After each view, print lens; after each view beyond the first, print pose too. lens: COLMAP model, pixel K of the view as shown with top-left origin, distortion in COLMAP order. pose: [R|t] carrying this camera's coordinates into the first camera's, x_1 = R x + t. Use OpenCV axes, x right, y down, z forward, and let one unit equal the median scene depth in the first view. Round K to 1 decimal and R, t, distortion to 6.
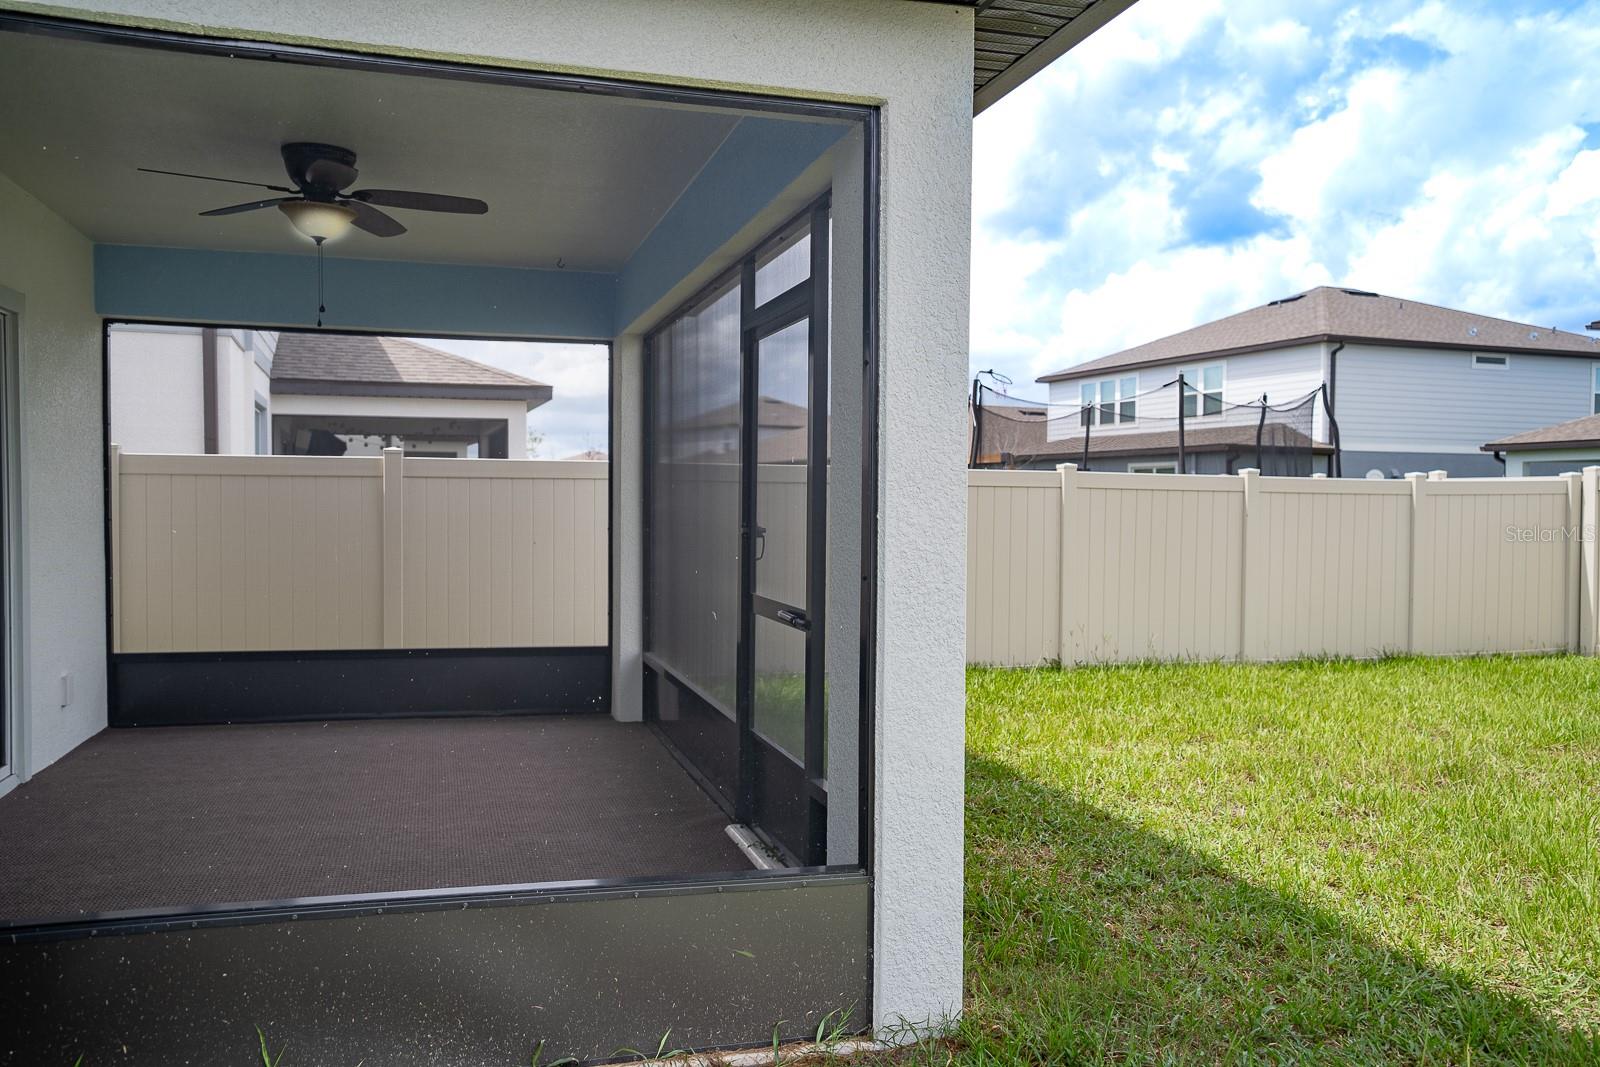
lens RADIAL K [[1268.8, 0, 801.5], [0, 1268.8, 528.0], [0, 0, 1]] dist [0.001077, 0.086426]
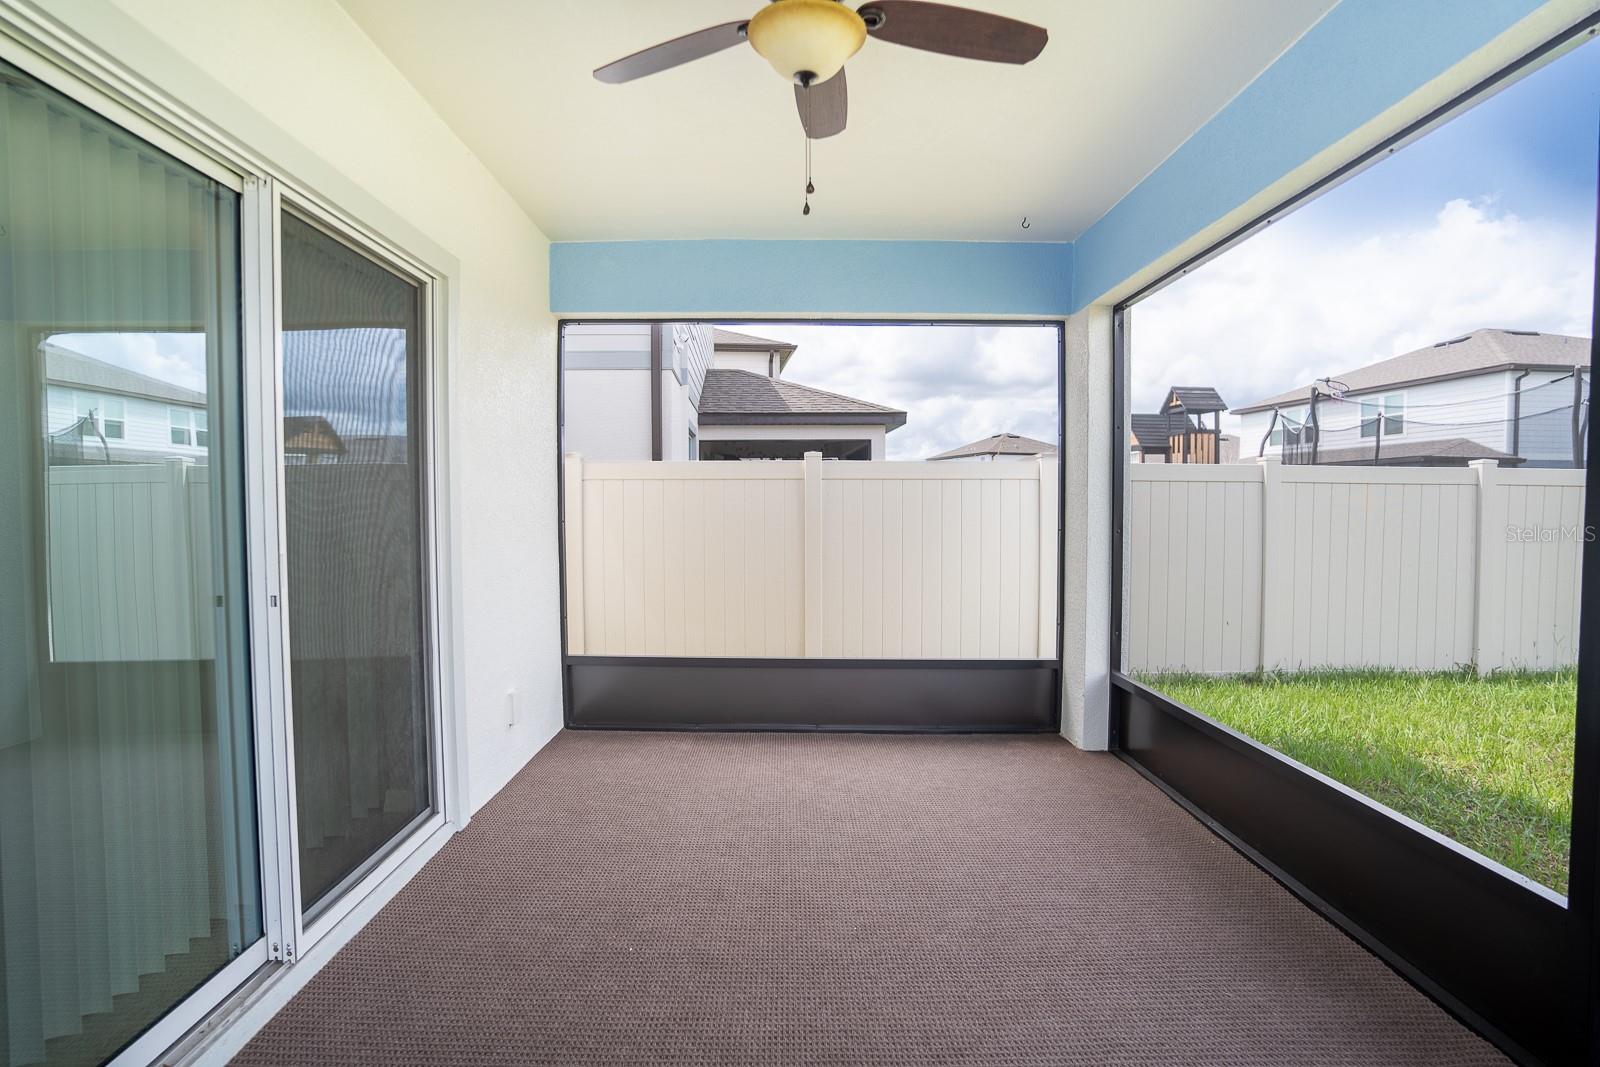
lens RADIAL K [[793.1, 0, 793.5], [0, 793.1, 534.8], [0, 0, 1]] dist [-0.051494, 0.036443]
pose [[0.964681, 0.003365, -0.263399, -0.106788], [0.000473, 0.999895, 0.014508, -0.002330], [0.263420, -0.014120, 0.964578, 0.234621]]
